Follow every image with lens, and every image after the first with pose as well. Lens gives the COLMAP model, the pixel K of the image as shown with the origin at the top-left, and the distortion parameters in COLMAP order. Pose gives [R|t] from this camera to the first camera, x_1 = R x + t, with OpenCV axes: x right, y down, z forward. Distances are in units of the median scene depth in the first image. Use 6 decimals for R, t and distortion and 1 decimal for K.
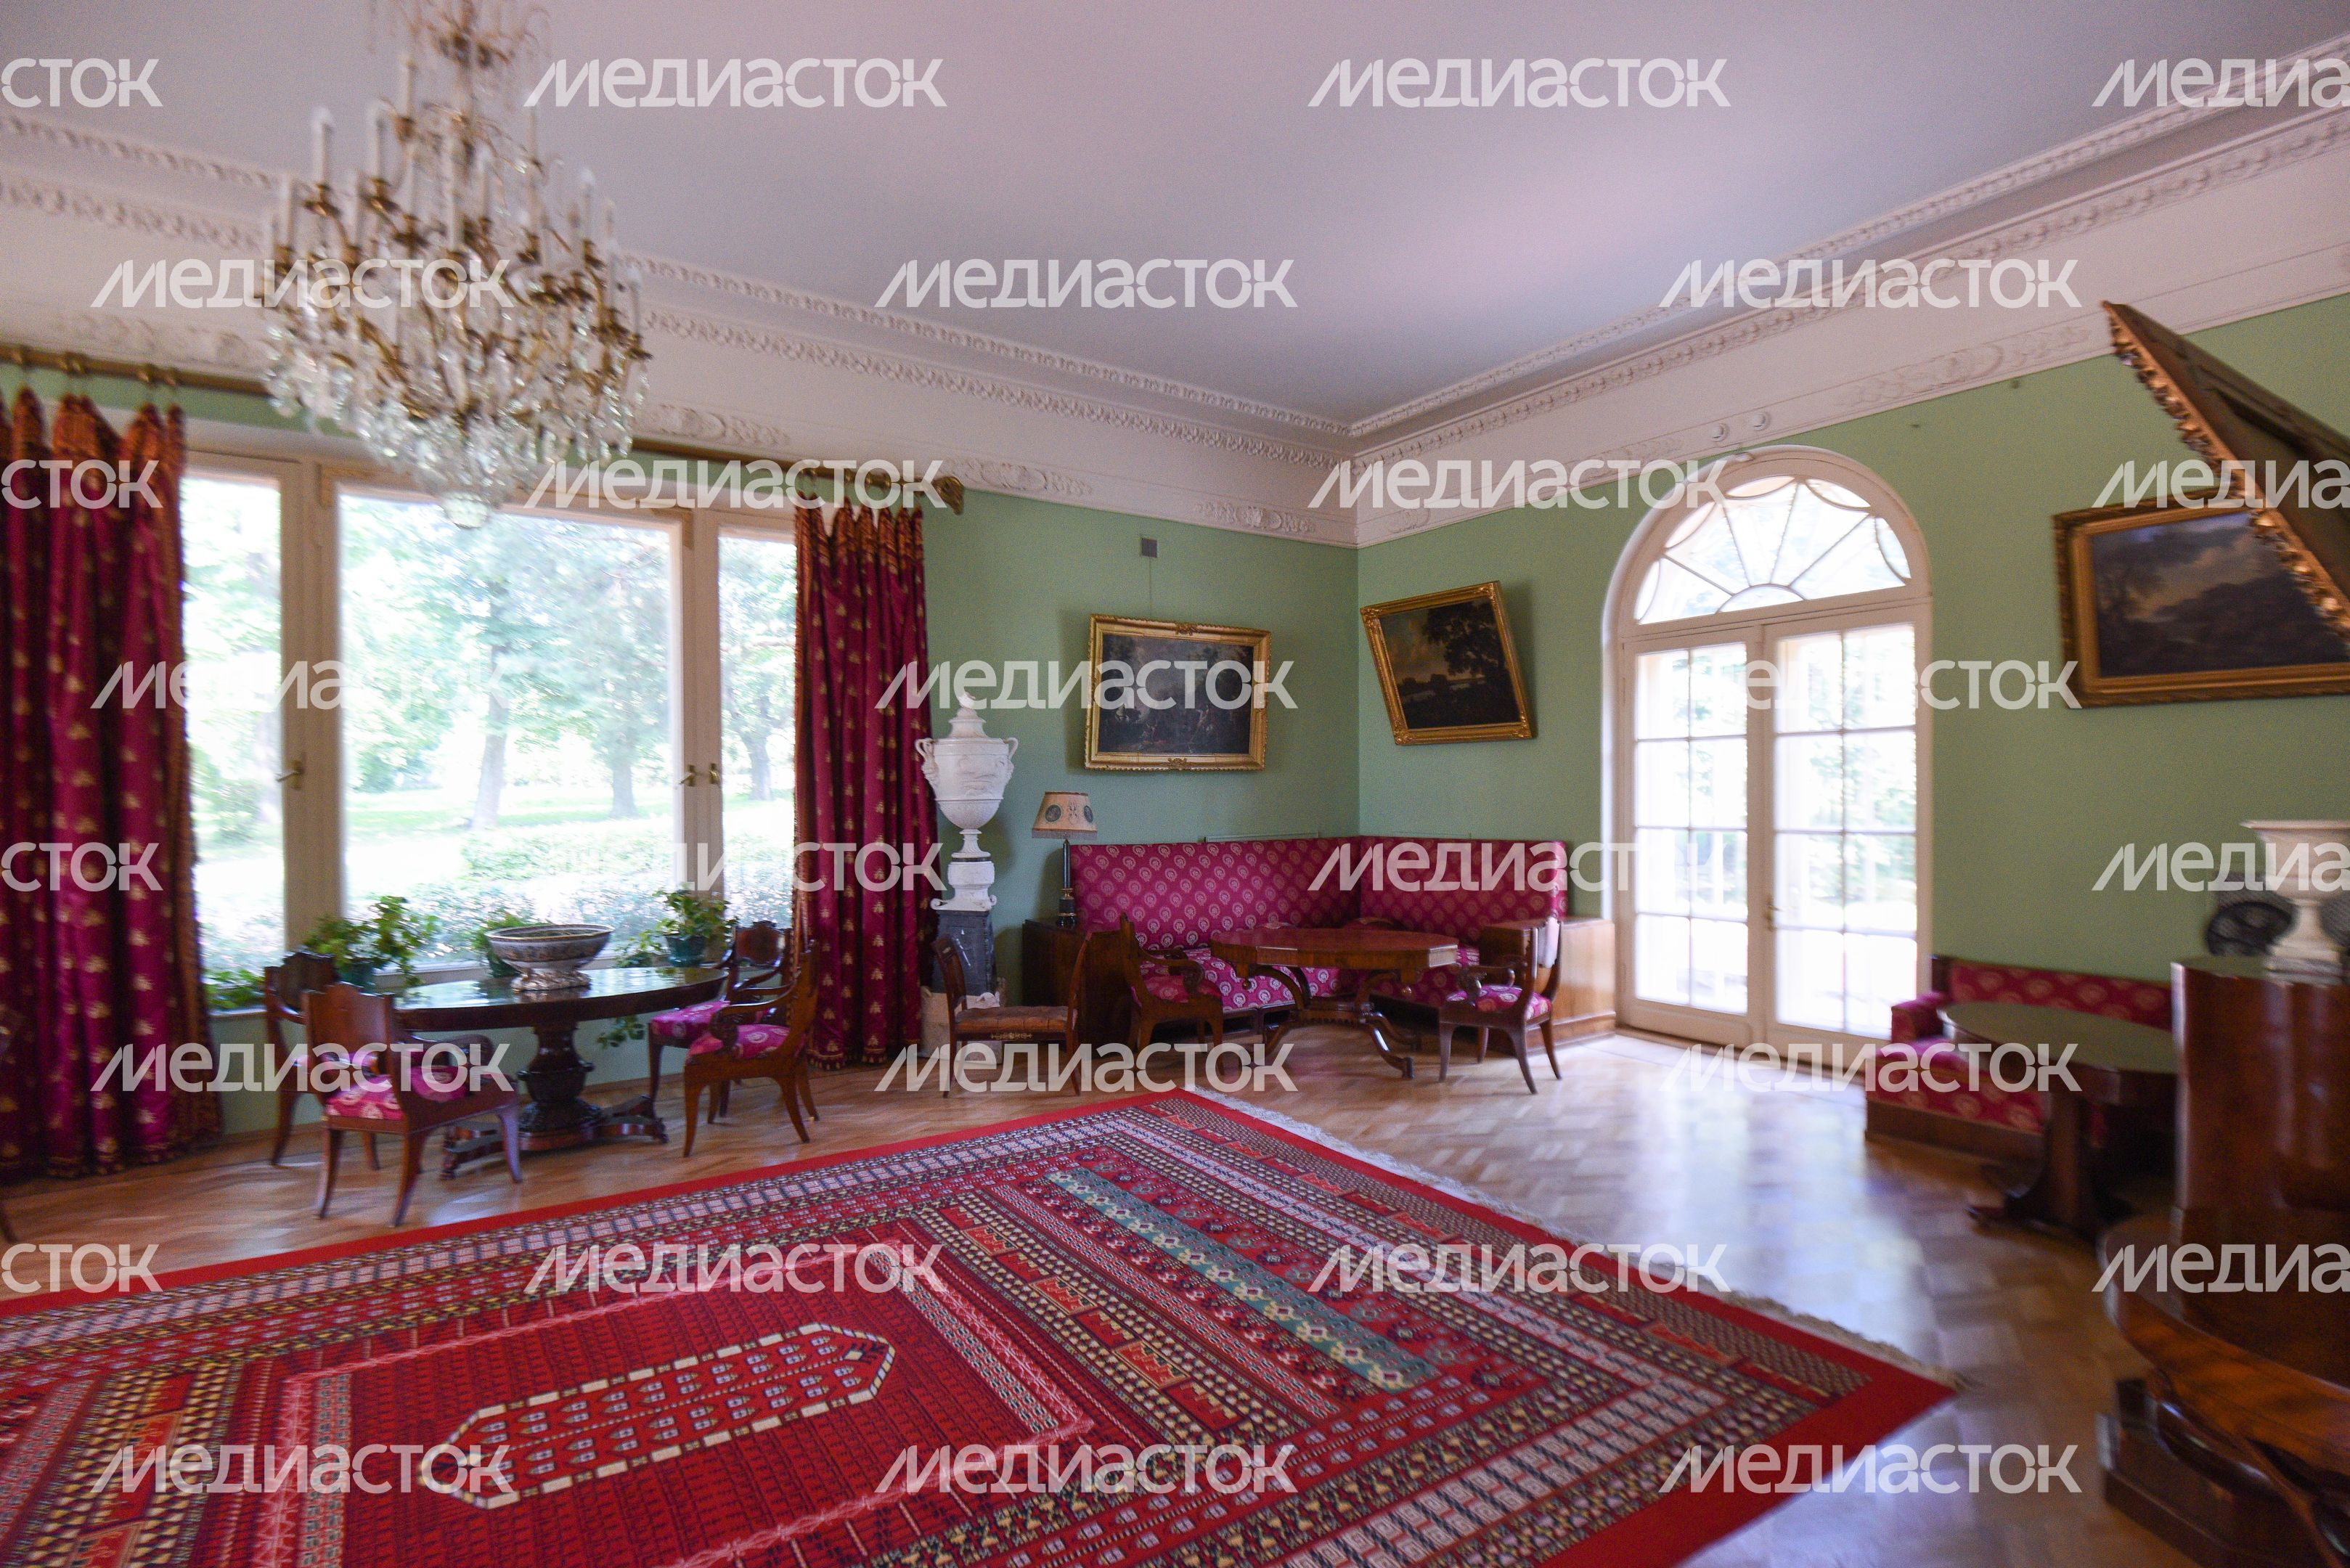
lens RADIAL K [[1113.8, 0, 1171.7], [0, 1113.8, 790.5], [0, 0, 1]] dist [0.000925, -0.020016]
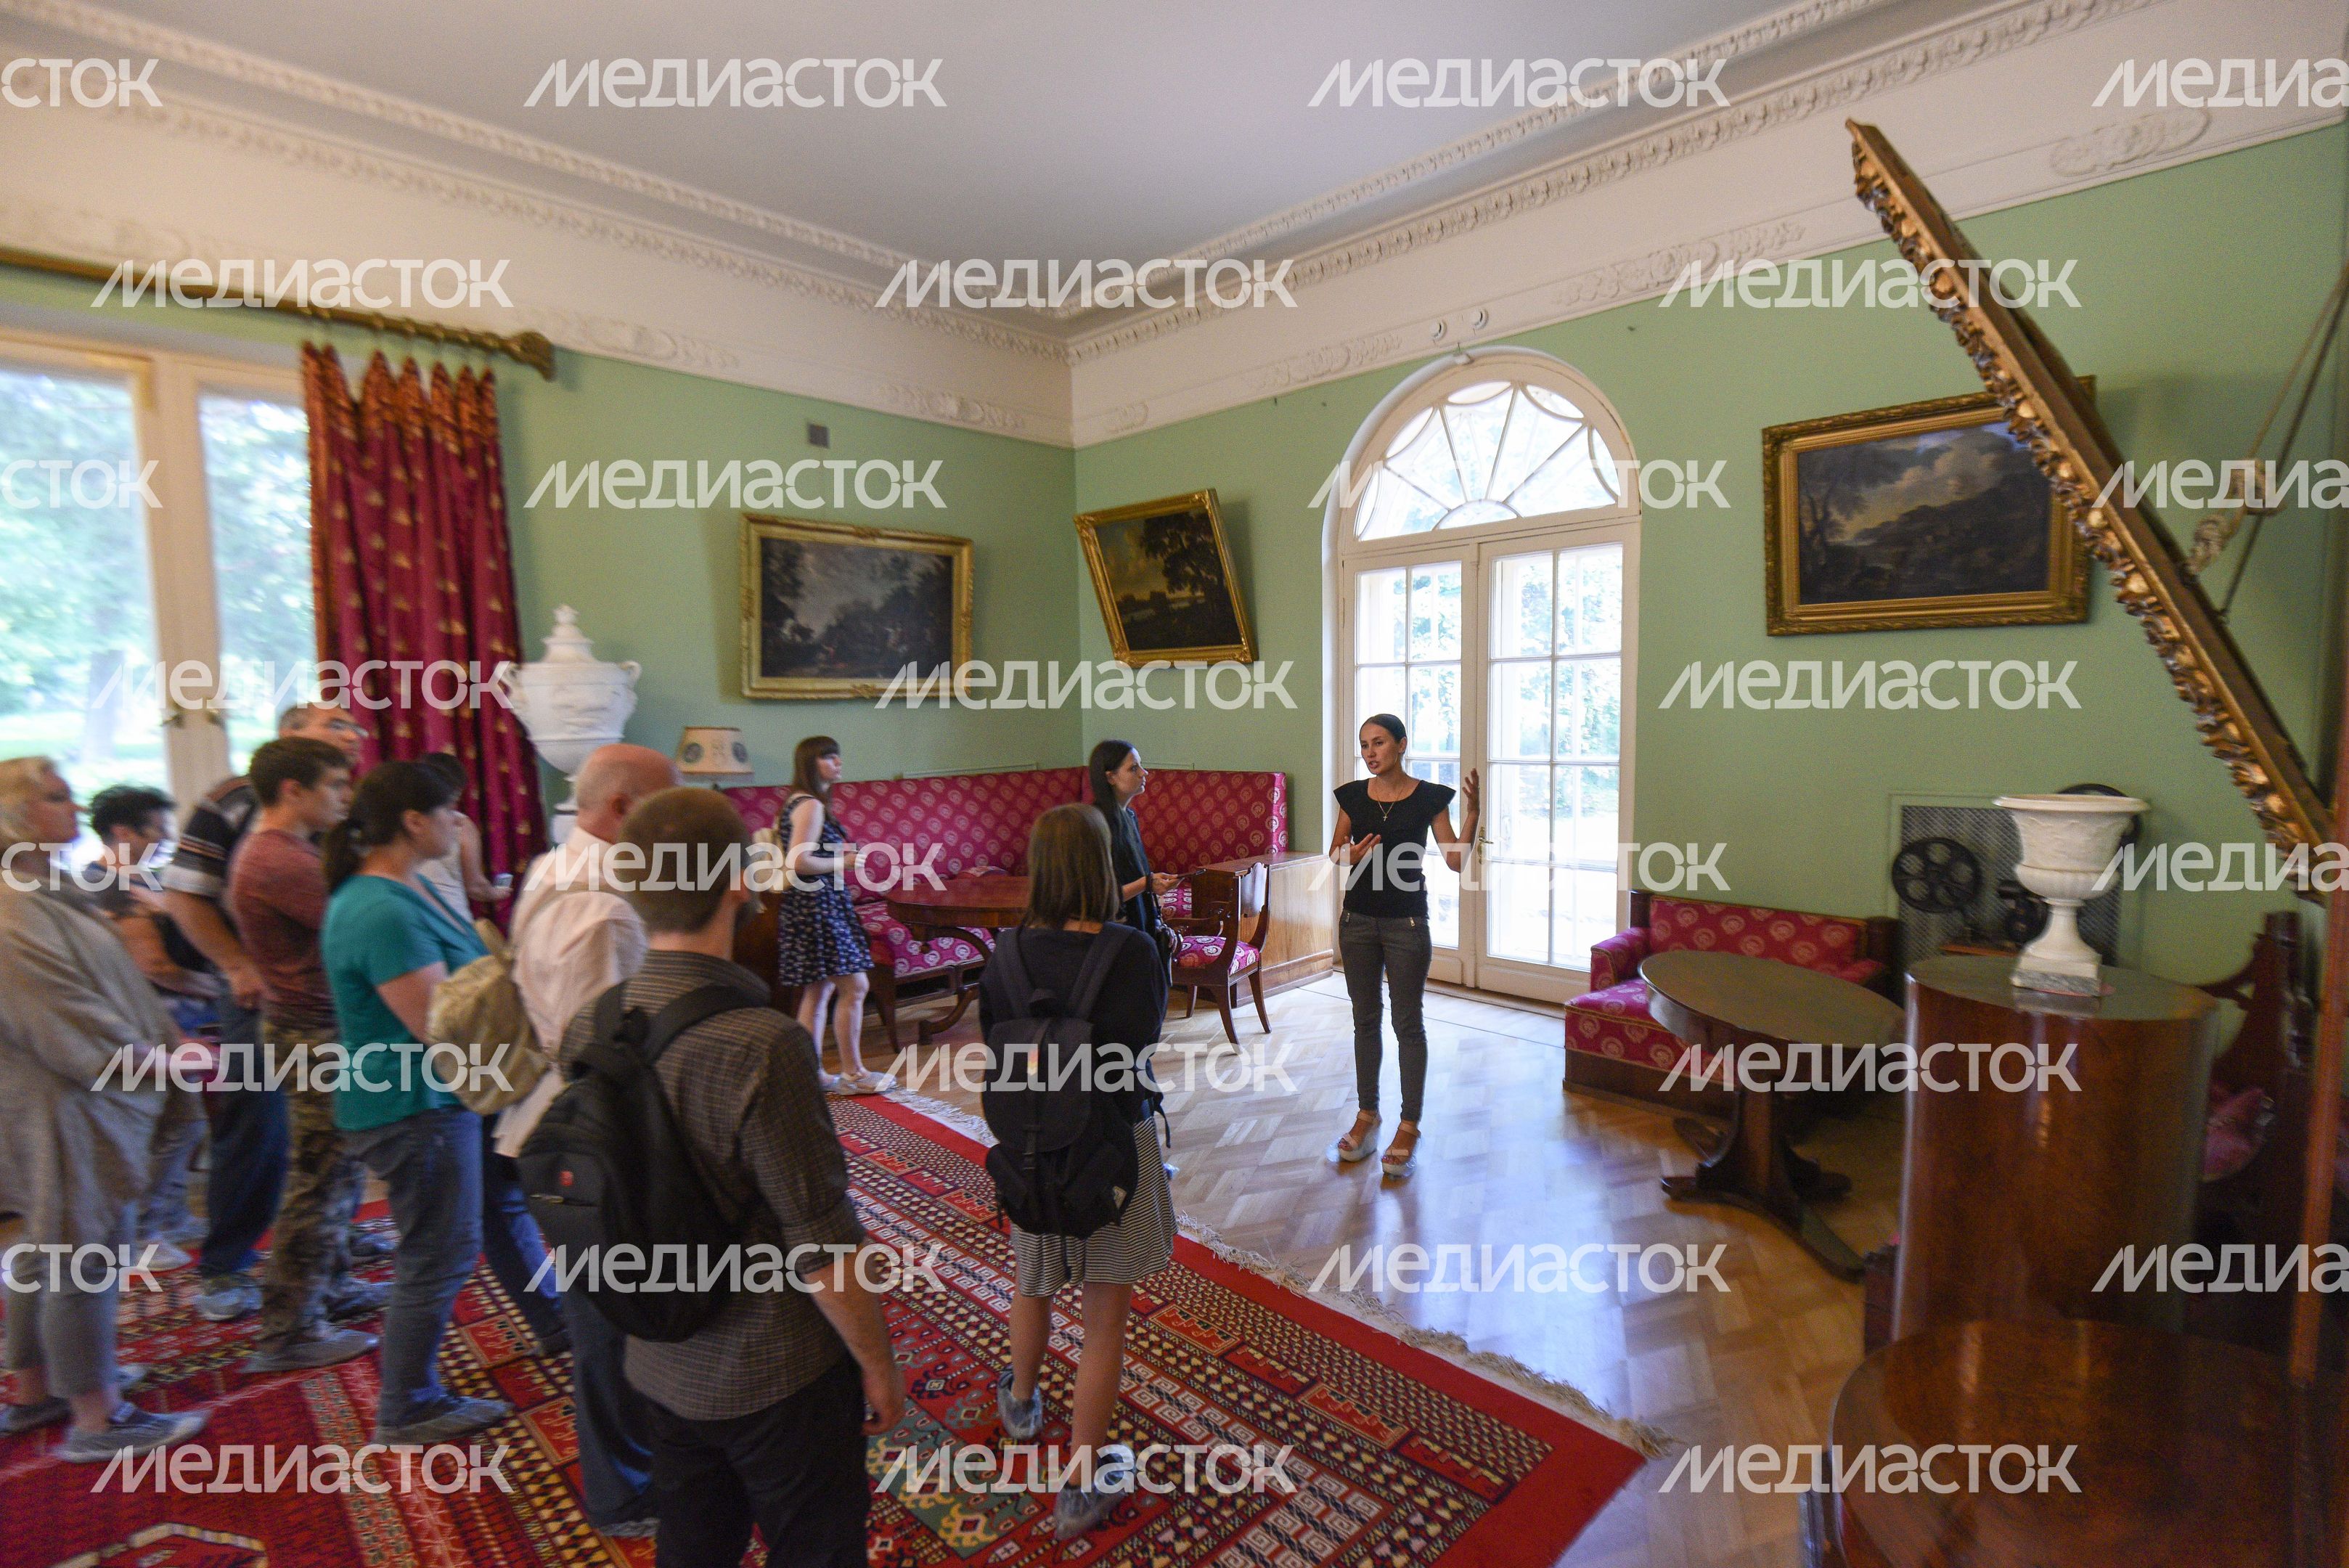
lens RADIAL K [[1109.8, 0, 1174.5], [0, 1109.8, 784.0], [0, 0, 1]] dist [-0.000149, -0.000334]
pose [[0.979685, -0.021505, 0.199387, 0.087949], [0.007309, 0.997402, 0.071665, -0.014858], [-0.200411, -0.068752, 0.977297, 0.120407]]
